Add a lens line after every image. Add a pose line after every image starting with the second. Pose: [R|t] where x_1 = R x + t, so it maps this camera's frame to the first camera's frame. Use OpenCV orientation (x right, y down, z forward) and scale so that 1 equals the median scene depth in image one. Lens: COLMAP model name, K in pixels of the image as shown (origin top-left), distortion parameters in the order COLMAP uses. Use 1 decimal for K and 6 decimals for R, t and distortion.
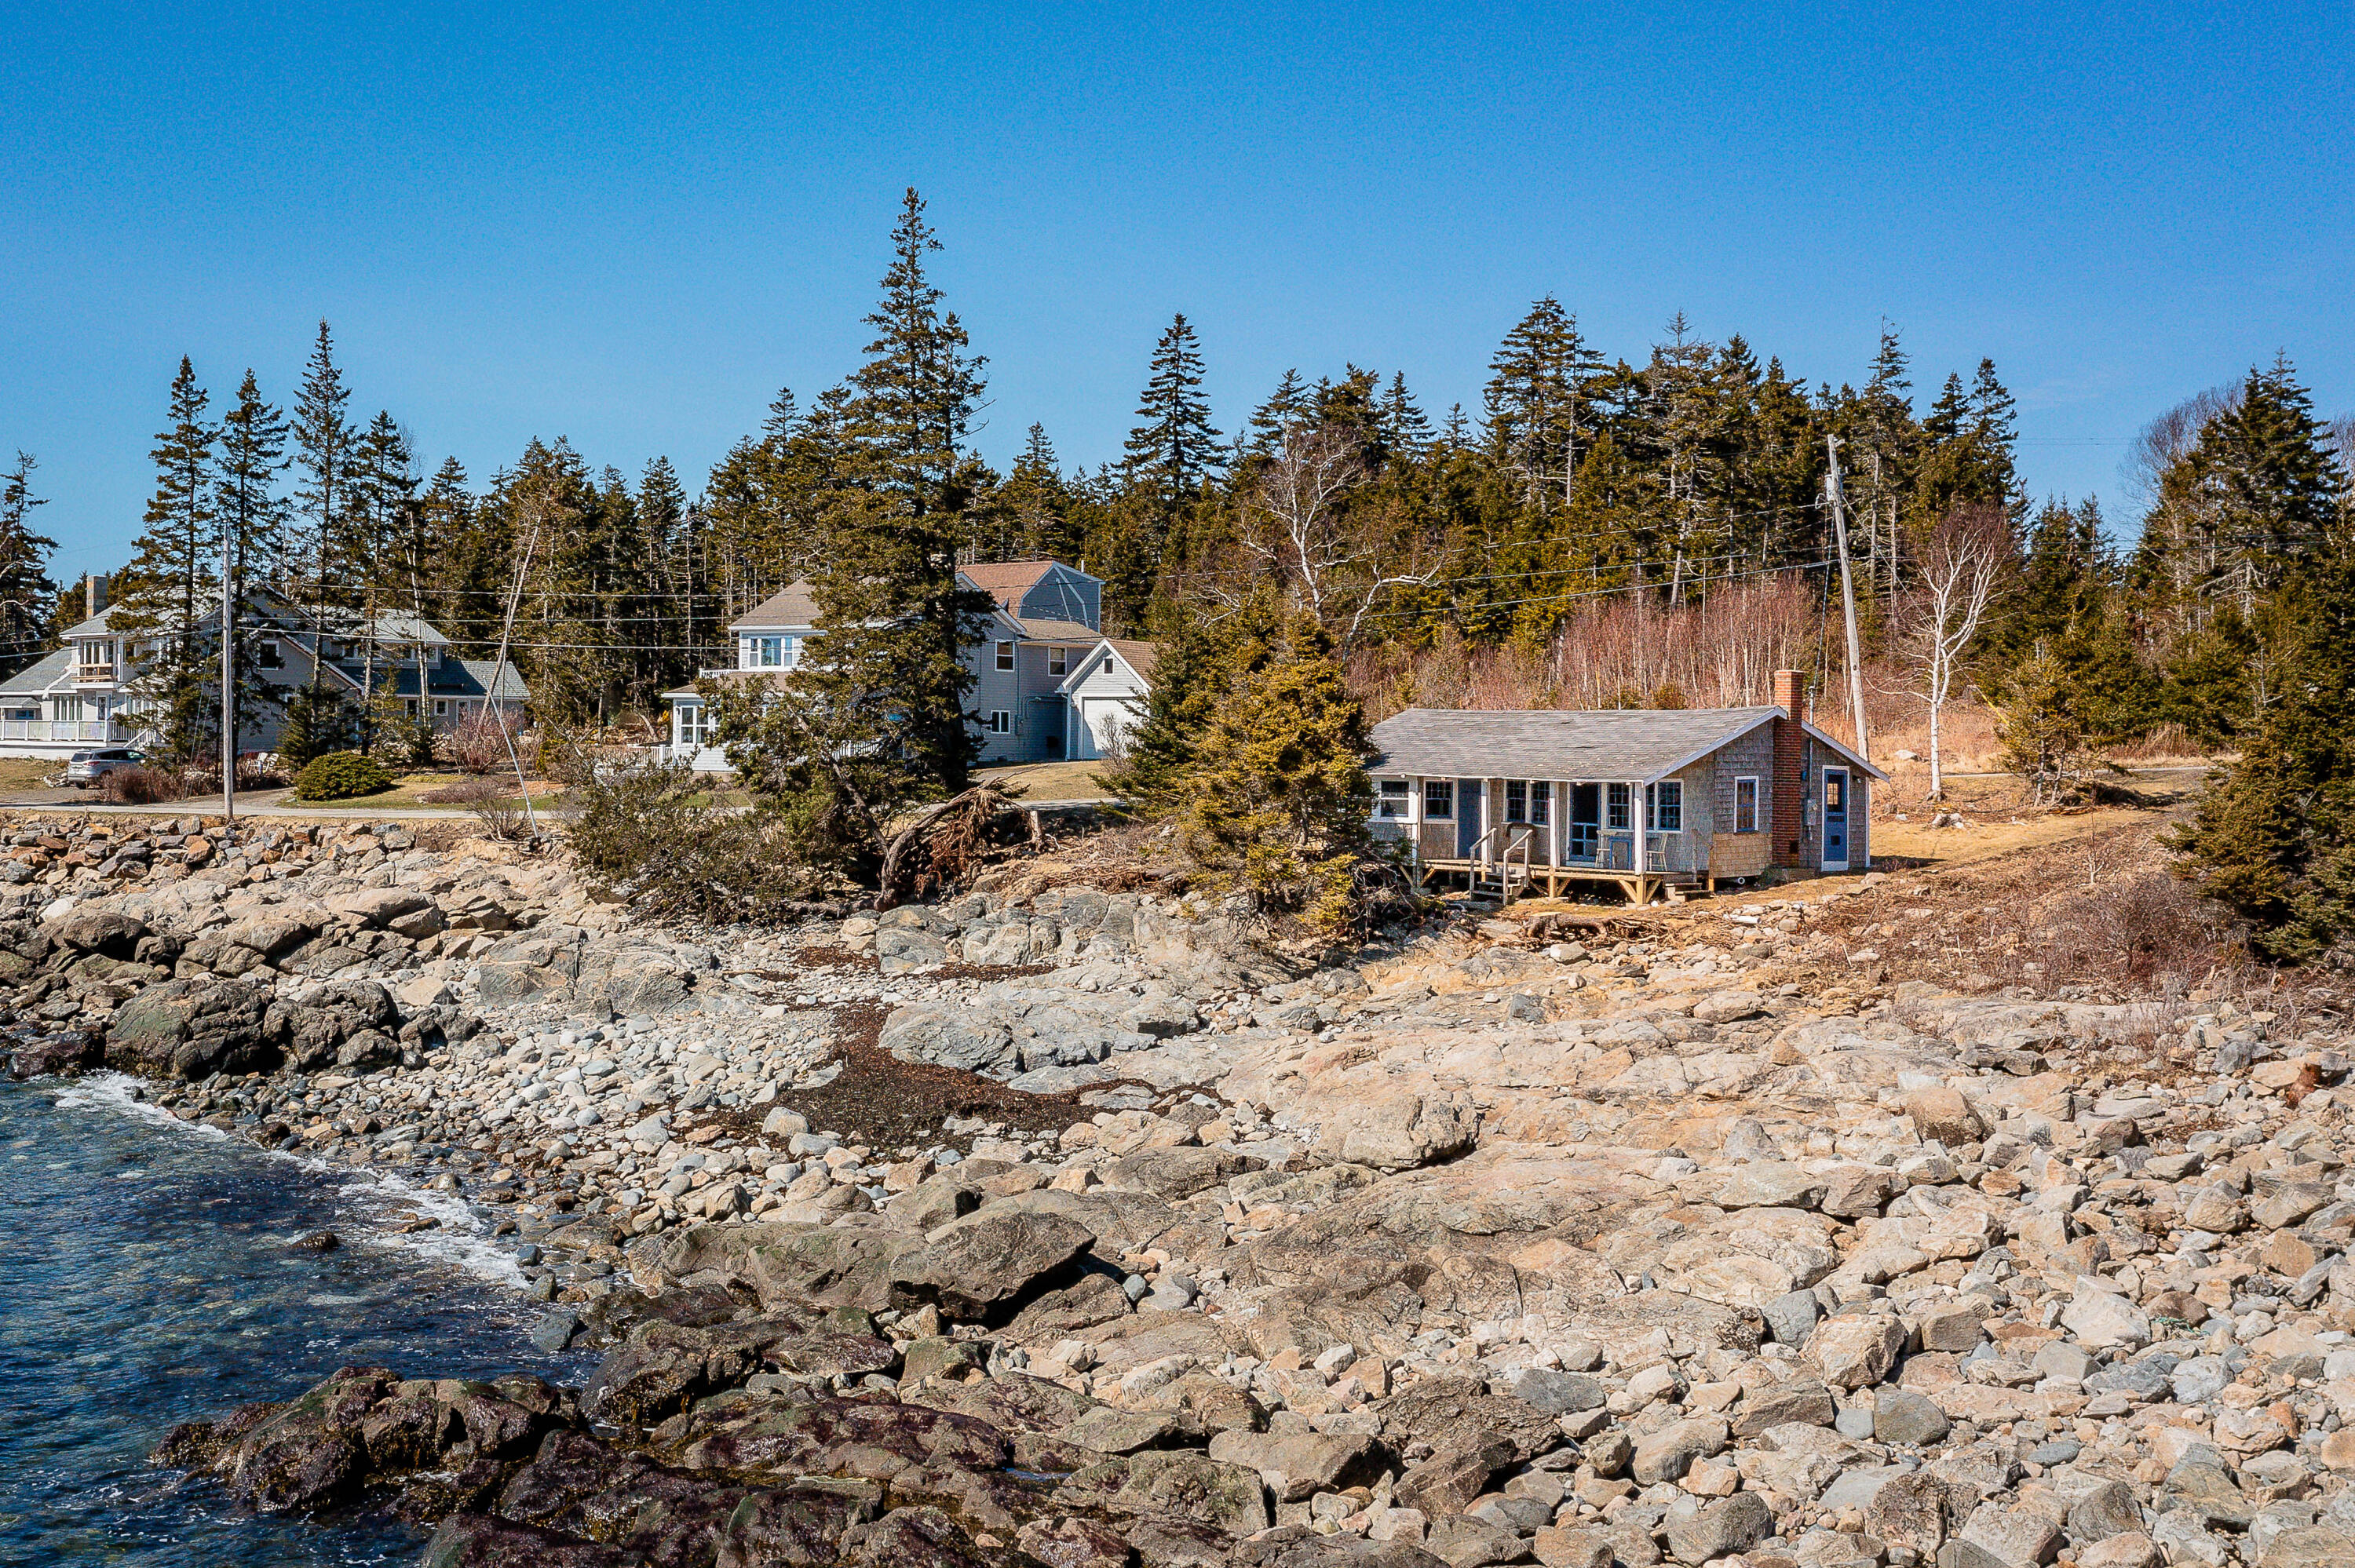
lens RADIAL K [[2654.2, 0, 806.2], [0, 2654.2, 754.4], [0, 0, 1]] dist [-0.026117, 0.031865]
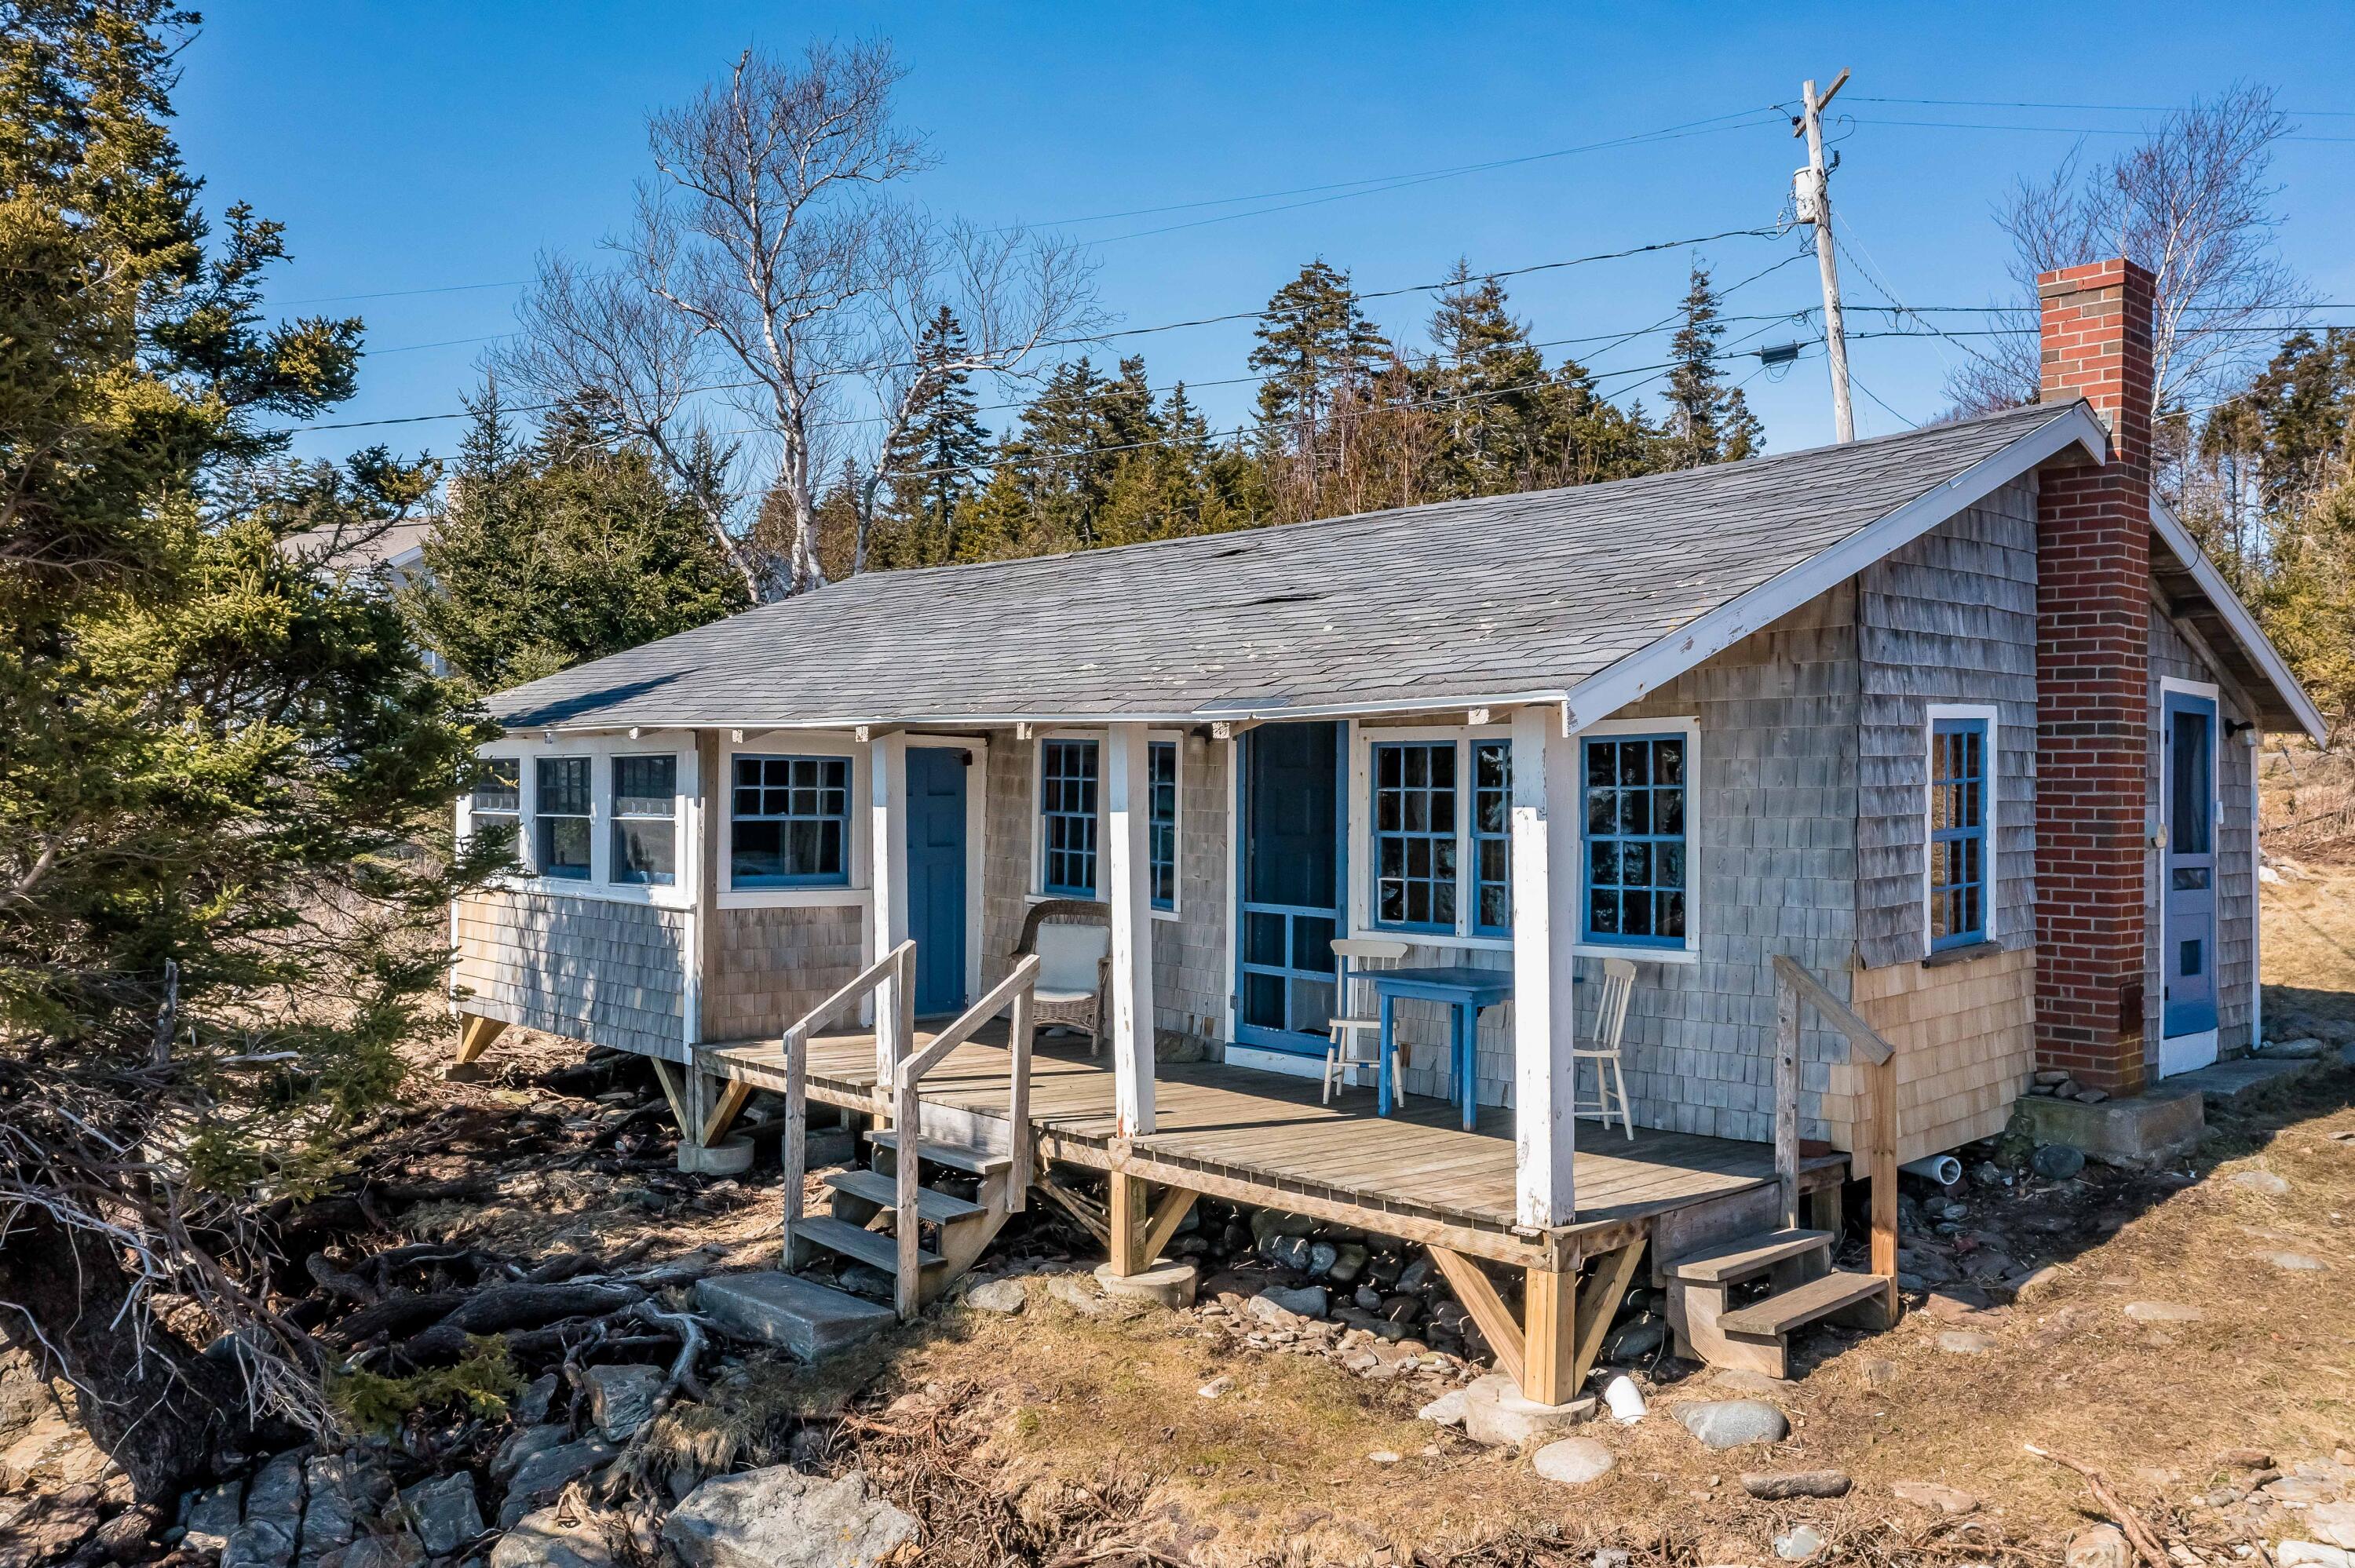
lens RADIAL K [[1867.2, 0, 1177.5], [0, 1867.2, 784.0], [0, 0, 1]] dist [-0.004231, 0.006431]
pose [[0.983611, -0.006084, 0.180199, 0.223924], [0.006606, 0.999976, -0.002297, 0.012863], [-0.180181, 0.003449, 0.983627, 0.735184]]
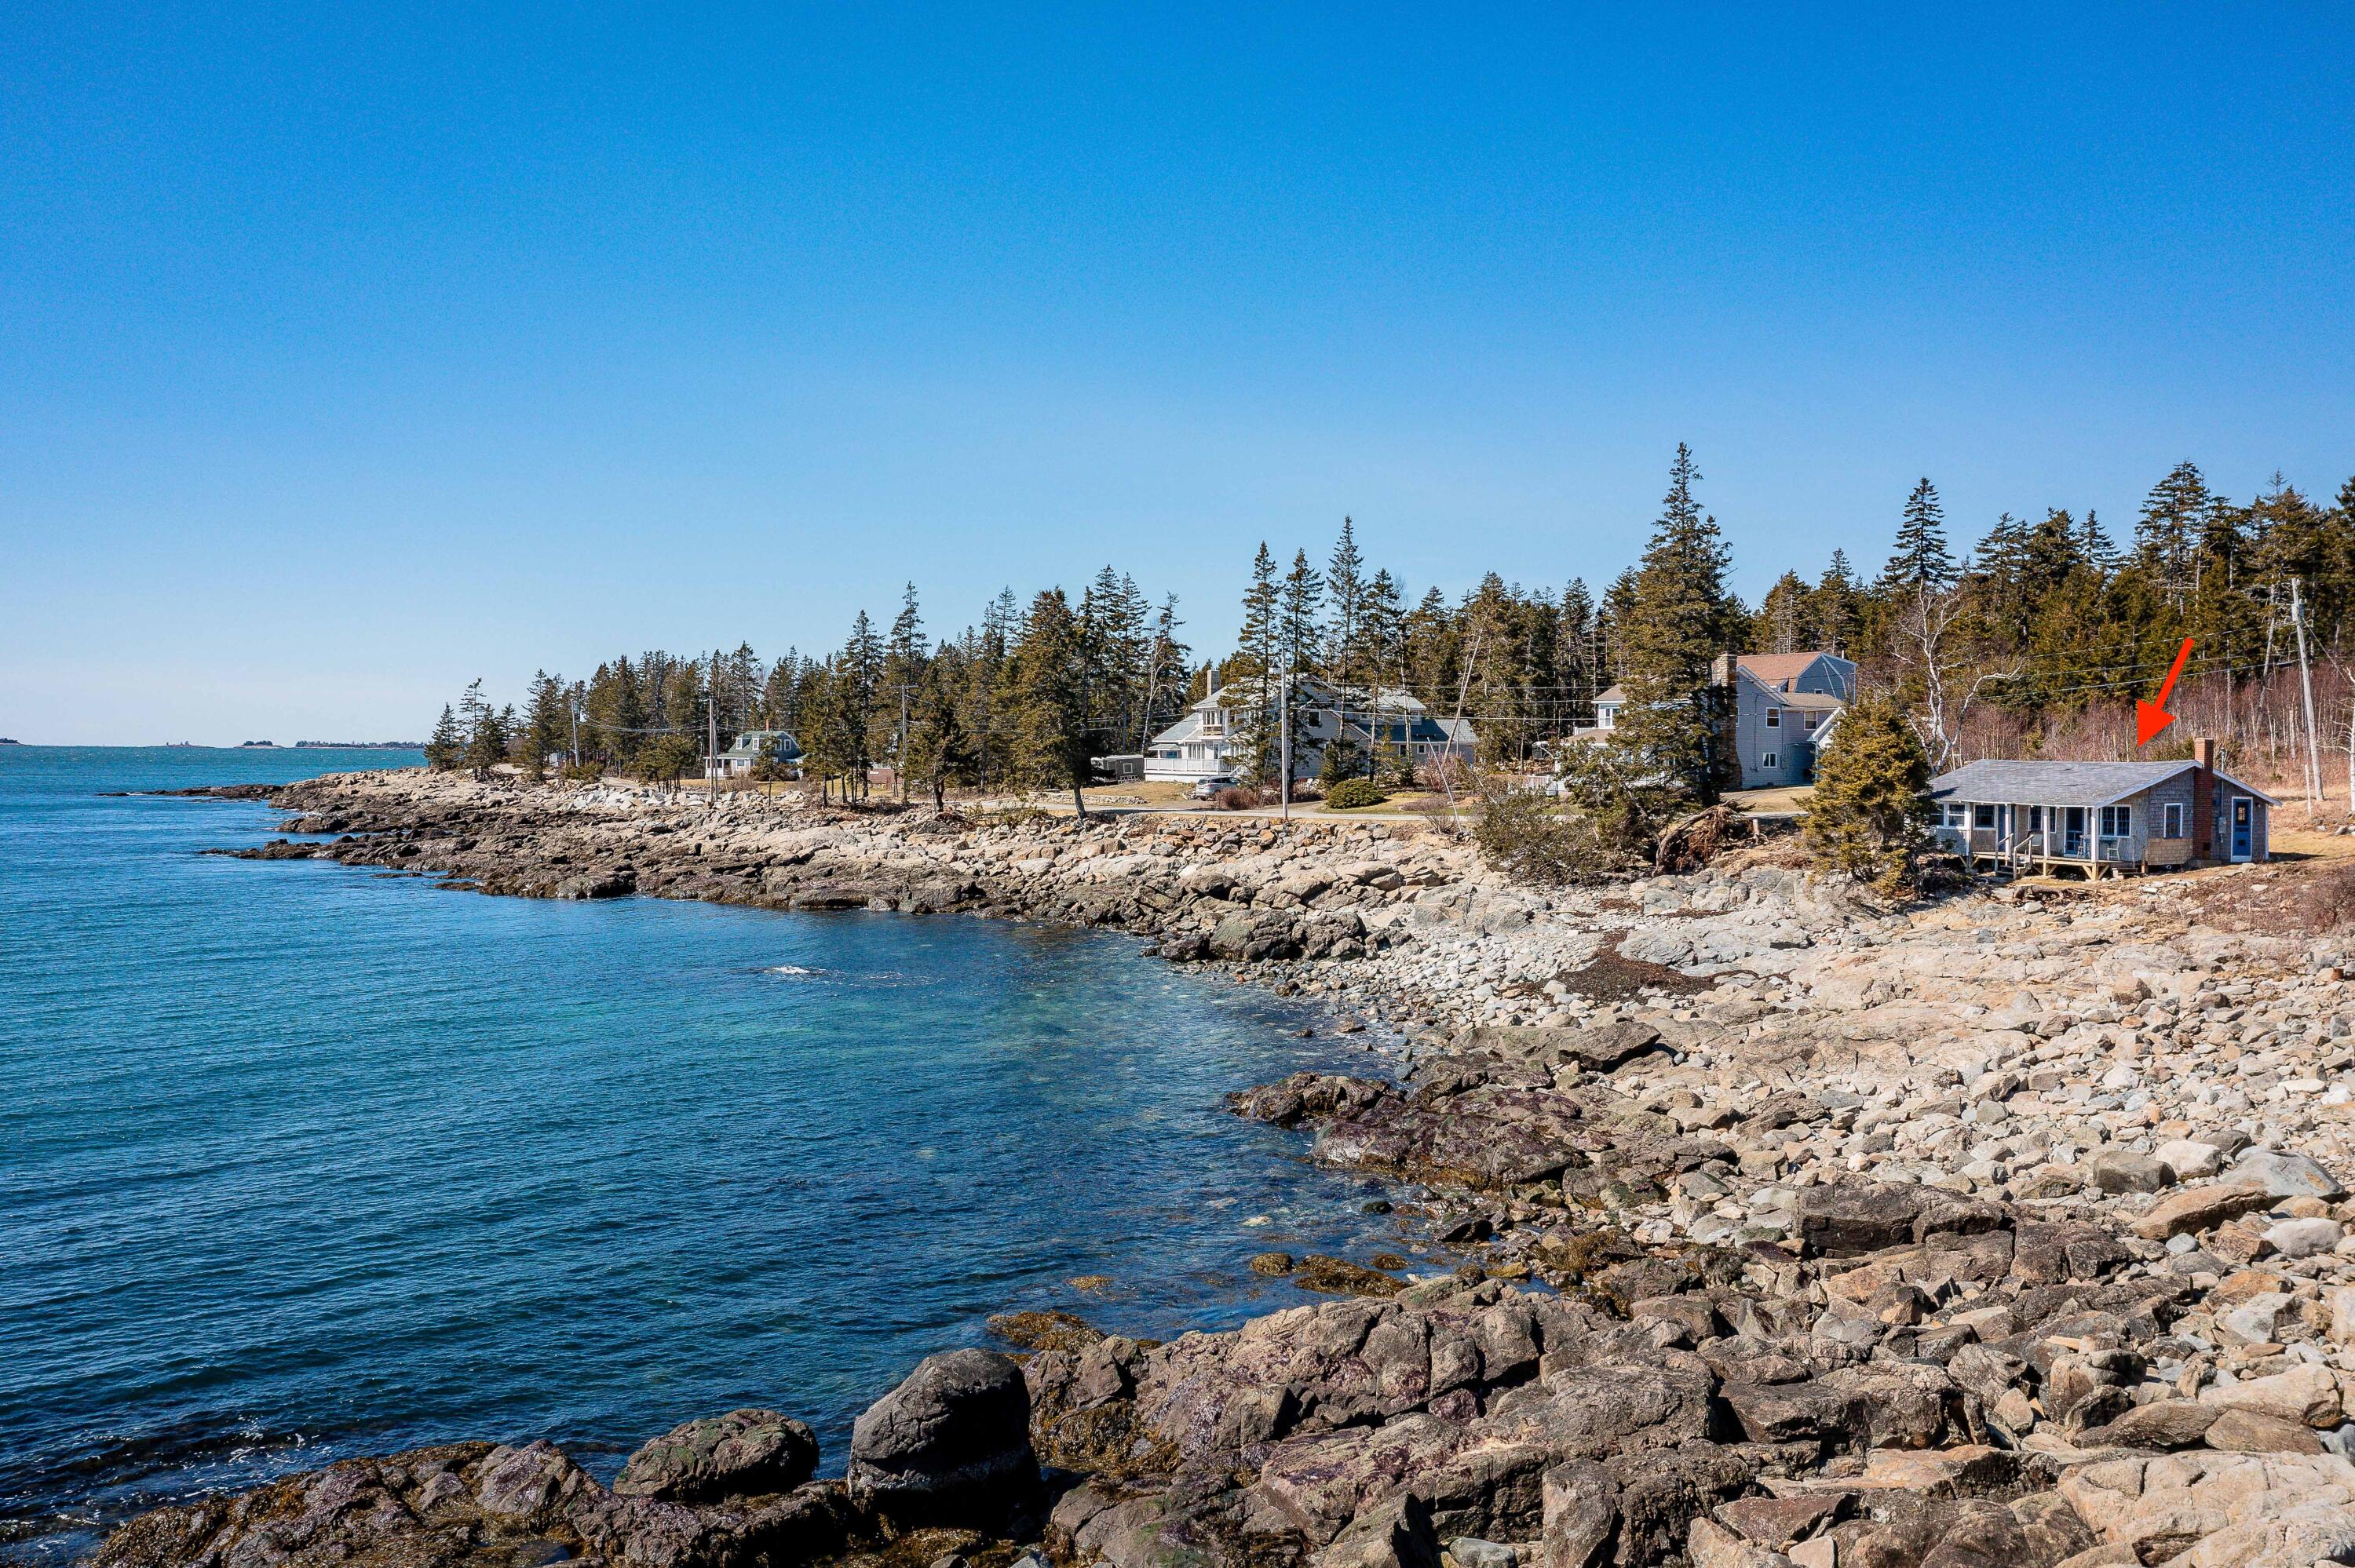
lens RADIAL K [[1866.2, 0, 1169.1], [0, 1866.2, 778.5], [0, 0, 1]] dist [-0.017671, 0.013773]
pose [[0.958228, -0.000066, -0.286007, 0.076061], [0.001633, 0.999985, 0.005240, -0.012176], [0.286002, -0.005488, 0.958213, -0.242784]]
